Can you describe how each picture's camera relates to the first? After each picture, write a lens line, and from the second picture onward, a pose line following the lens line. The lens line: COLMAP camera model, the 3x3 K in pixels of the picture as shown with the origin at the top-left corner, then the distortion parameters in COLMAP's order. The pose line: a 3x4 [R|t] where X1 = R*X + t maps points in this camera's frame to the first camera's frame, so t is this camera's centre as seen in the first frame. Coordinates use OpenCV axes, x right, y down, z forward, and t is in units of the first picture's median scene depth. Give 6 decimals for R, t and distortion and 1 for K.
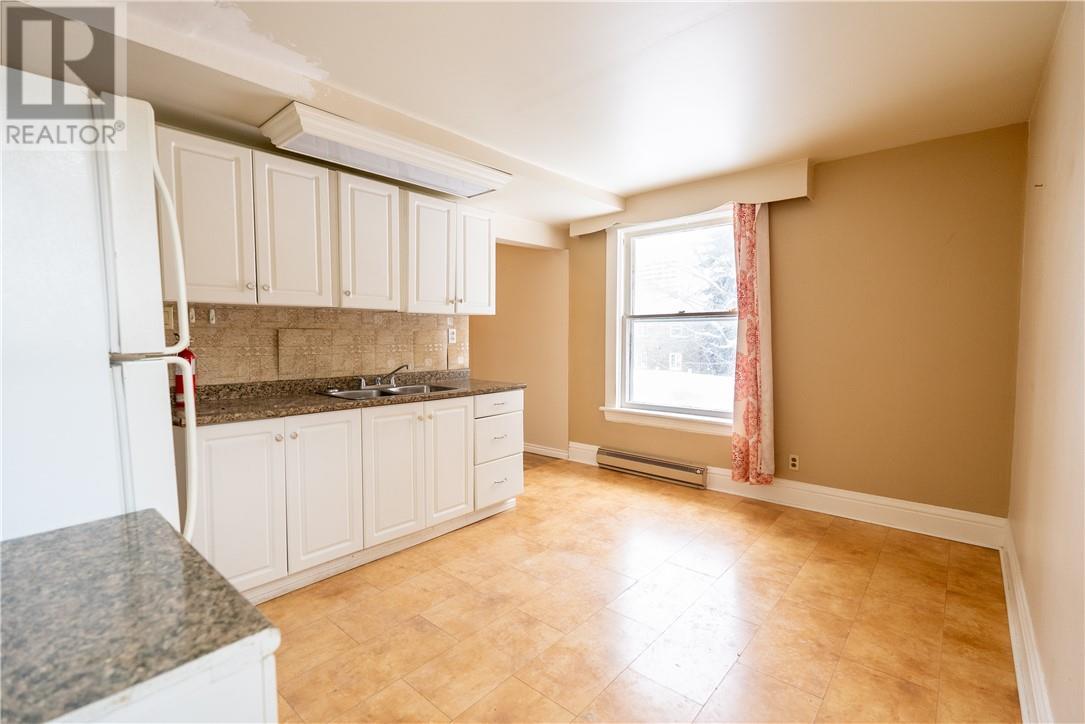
lens RADIAL K [[486.2, 0, 541.8], [0, 486.2, 364.4], [0, 0, 1]] dist [0.001046, 0.000049]
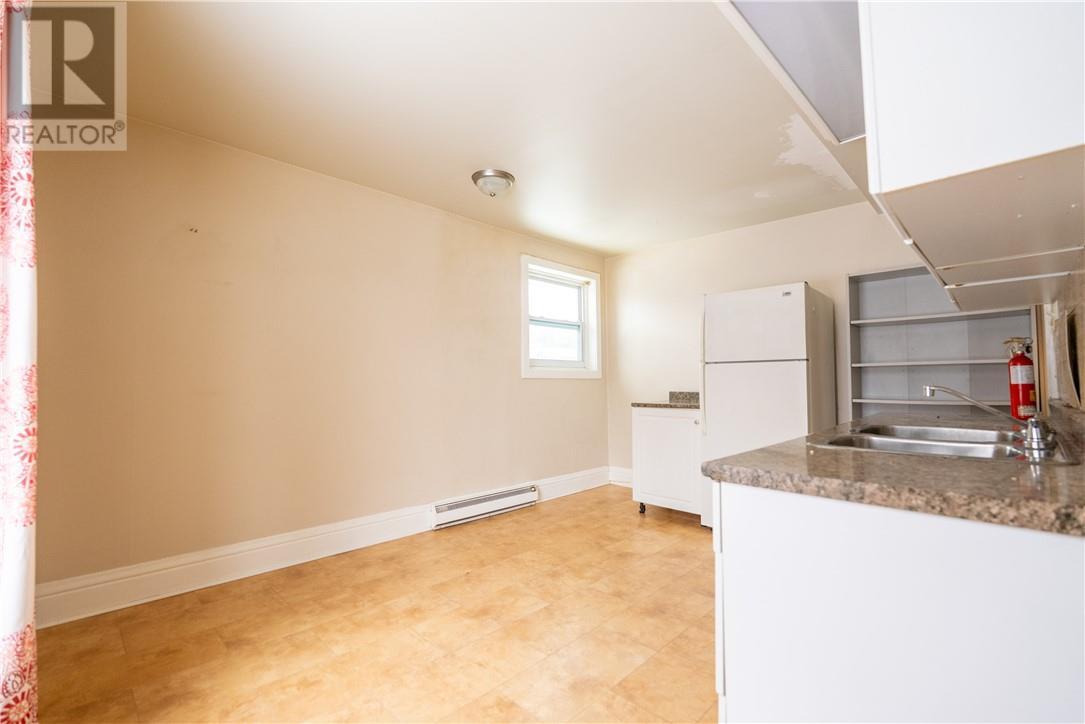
lens RADIAL K [[486.2, 0, 543.1], [0, 486.2, 367.5], [0, 0, 1]] dist [0.001046, 0.000049]
pose [[-0.998321, 0.007271, 0.057458, 0.078749], [0.009015, 0.999505, 0.030149, -0.047414], [-0.057210, 0.030616, -0.997893, 2.014299]]
